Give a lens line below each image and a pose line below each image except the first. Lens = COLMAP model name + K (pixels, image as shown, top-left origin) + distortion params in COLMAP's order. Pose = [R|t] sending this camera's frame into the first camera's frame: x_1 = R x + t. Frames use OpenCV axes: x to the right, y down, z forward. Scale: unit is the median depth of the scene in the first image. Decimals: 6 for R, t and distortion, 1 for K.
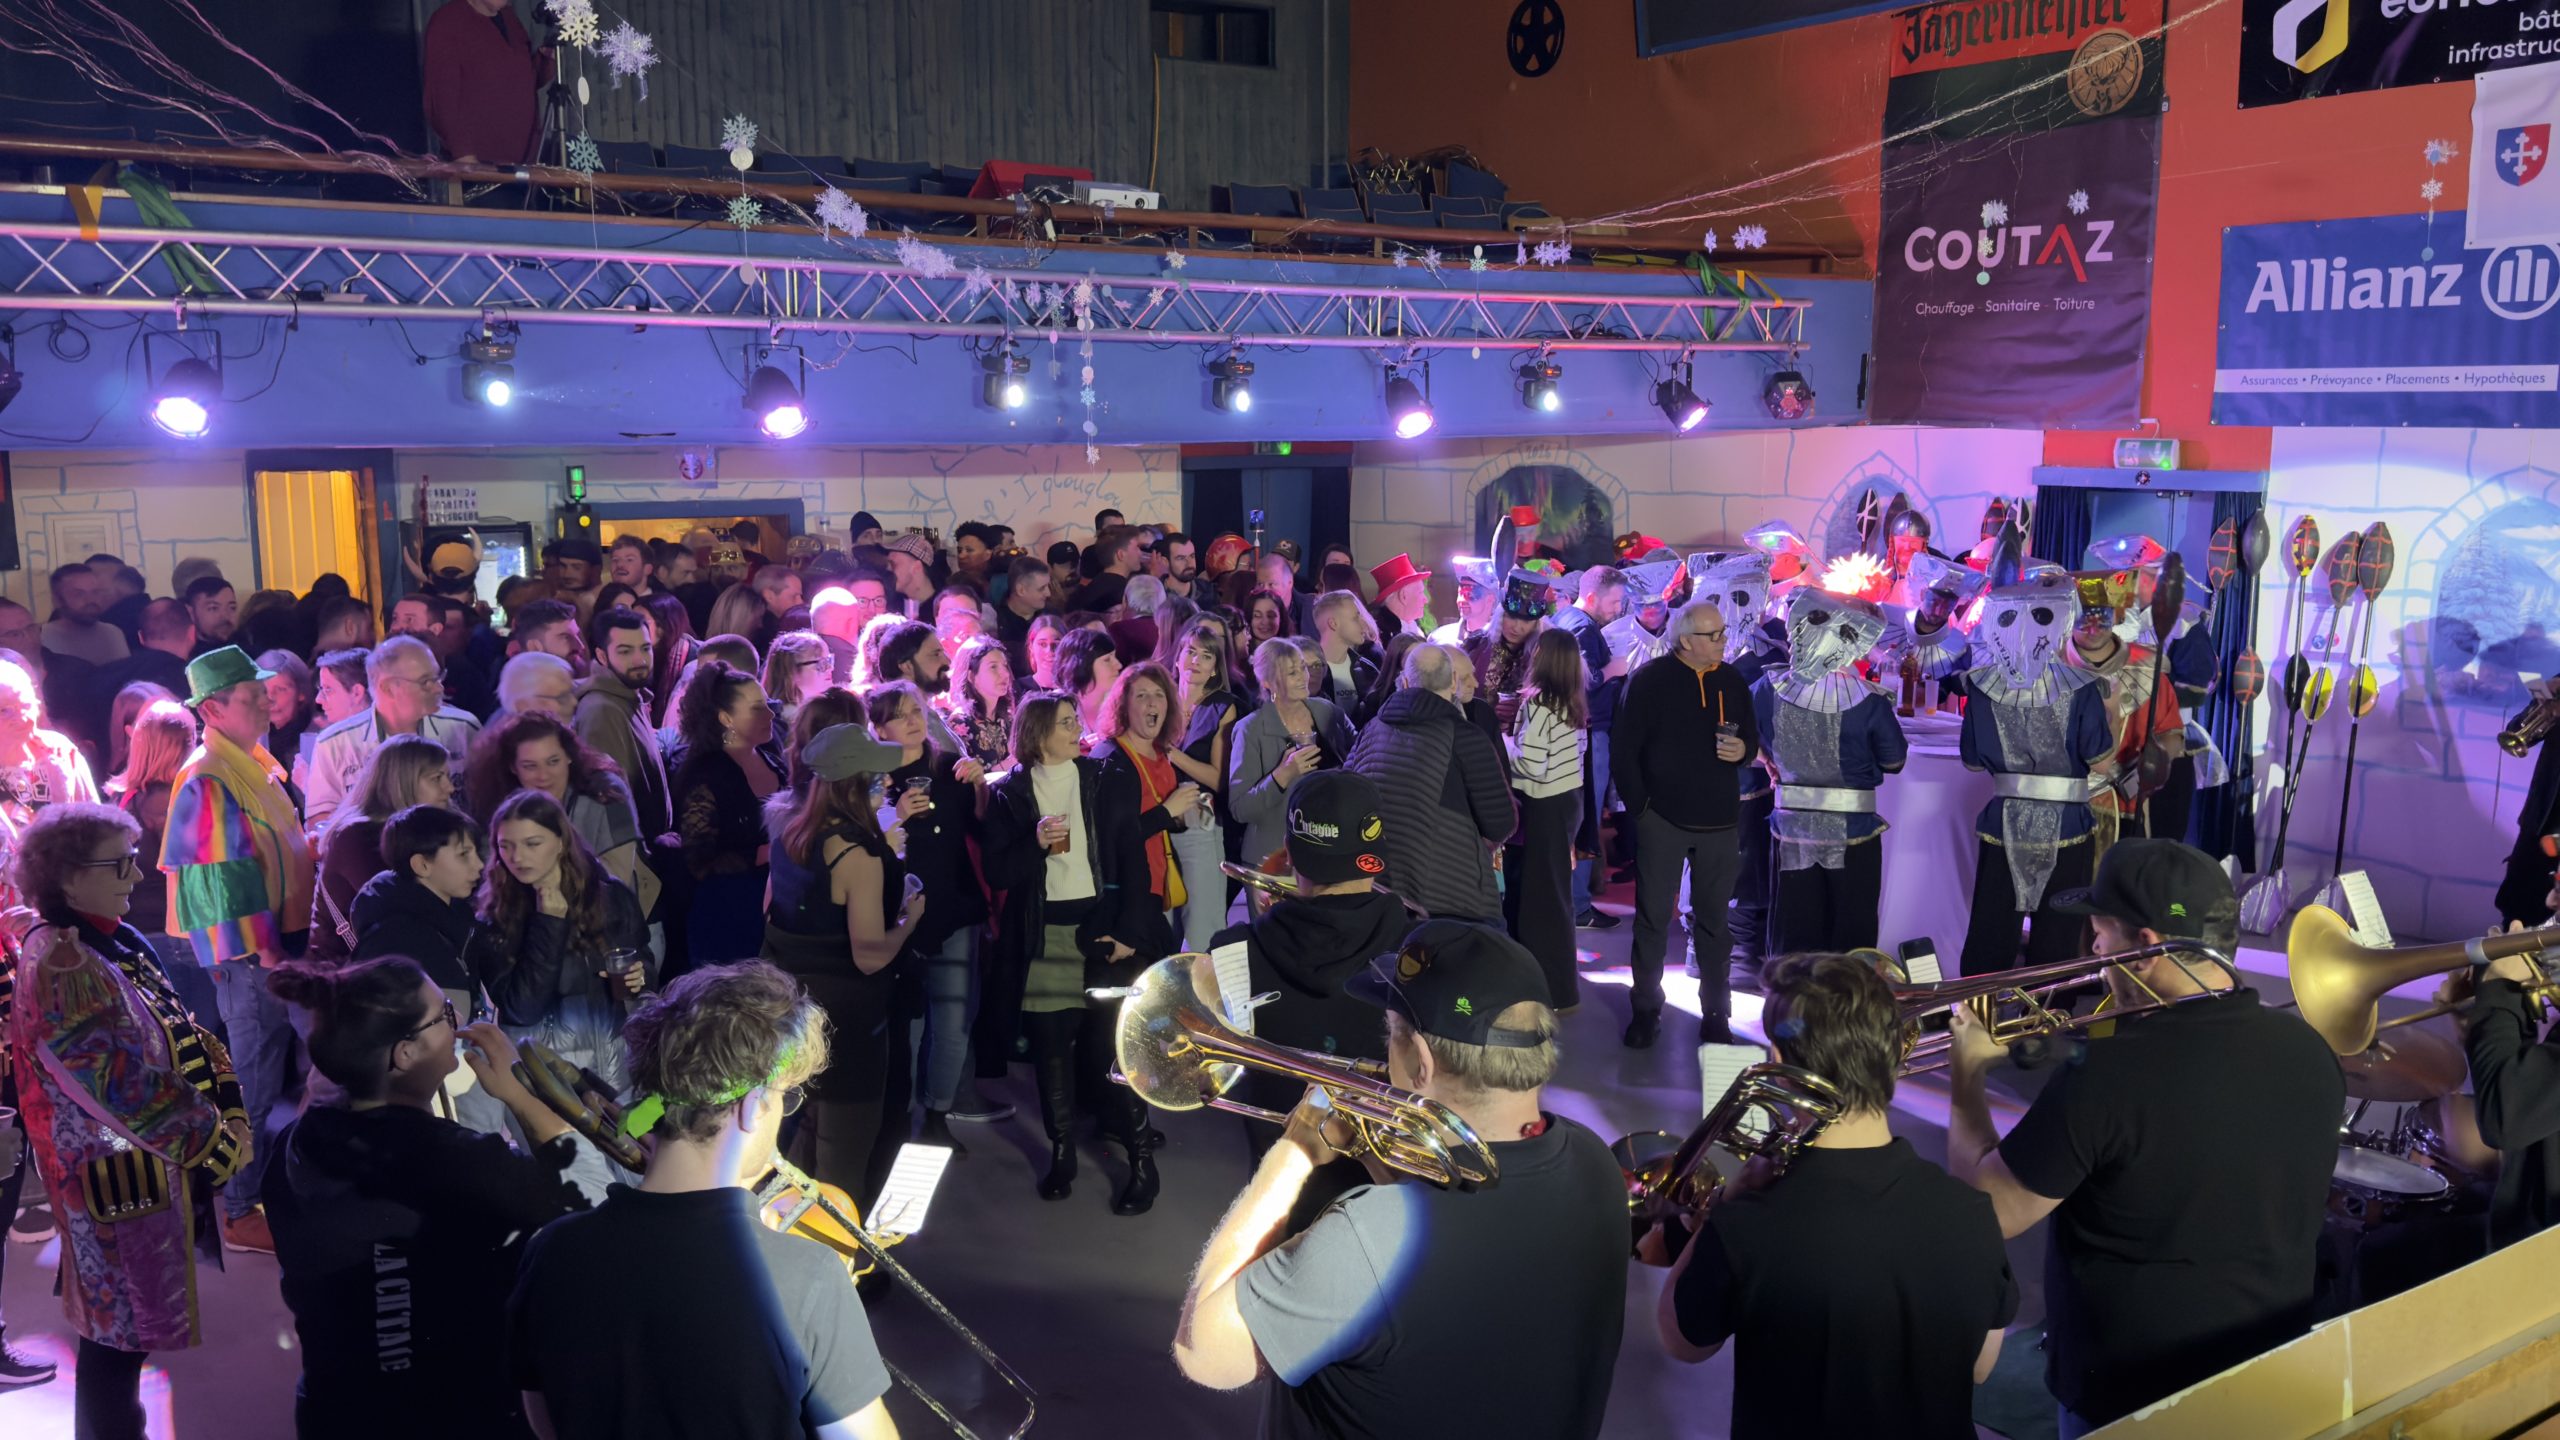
lens RADIAL K [[2083.4, 0, 1280.0], [0, 2083.4, 720.0], [0, 0, 1]] dist [0.065792, -0.113717]
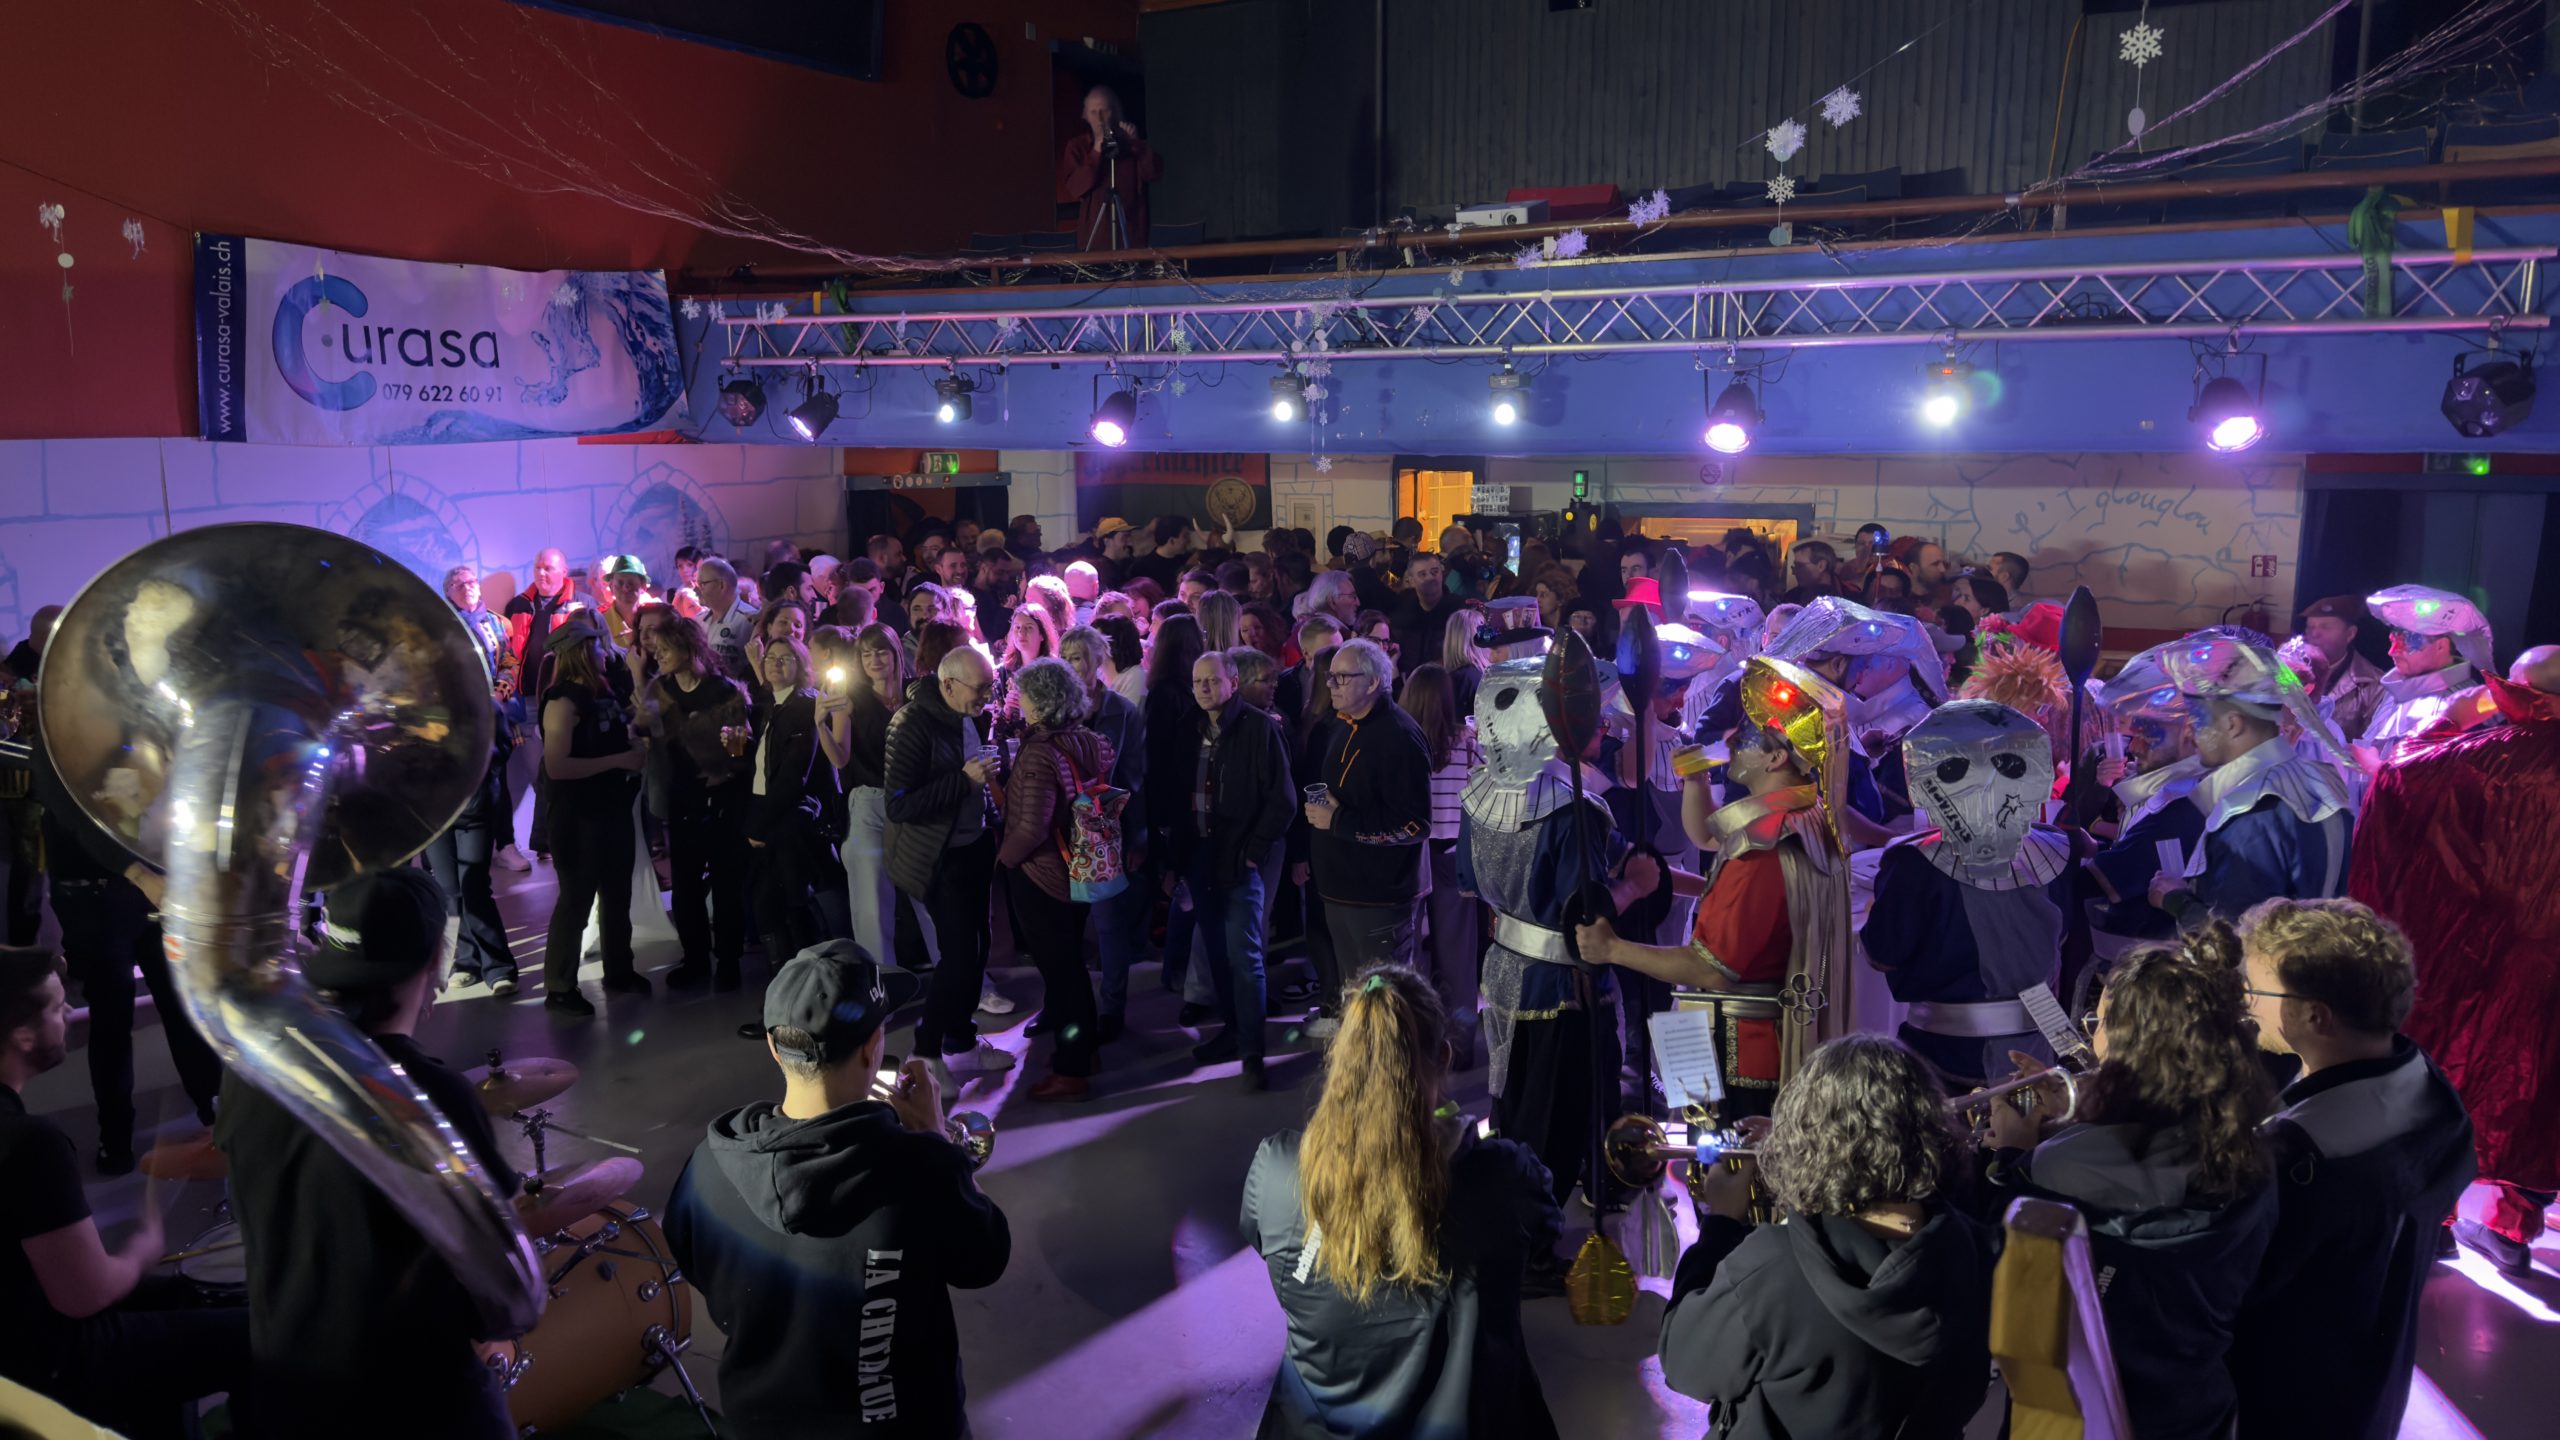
lens RADIAL K [[1794.1, 0, 1280.0], [0, 1794.1, 720.0], [0, 0, 1]] dist [0.083373, -0.083959]
pose [[0.441459, 0.144398, -0.885587, 0.483726], [-0.129095, 0.986919, 0.096568, -0.050940], [0.887946, 0.071694, 0.454325, 0.345535]]
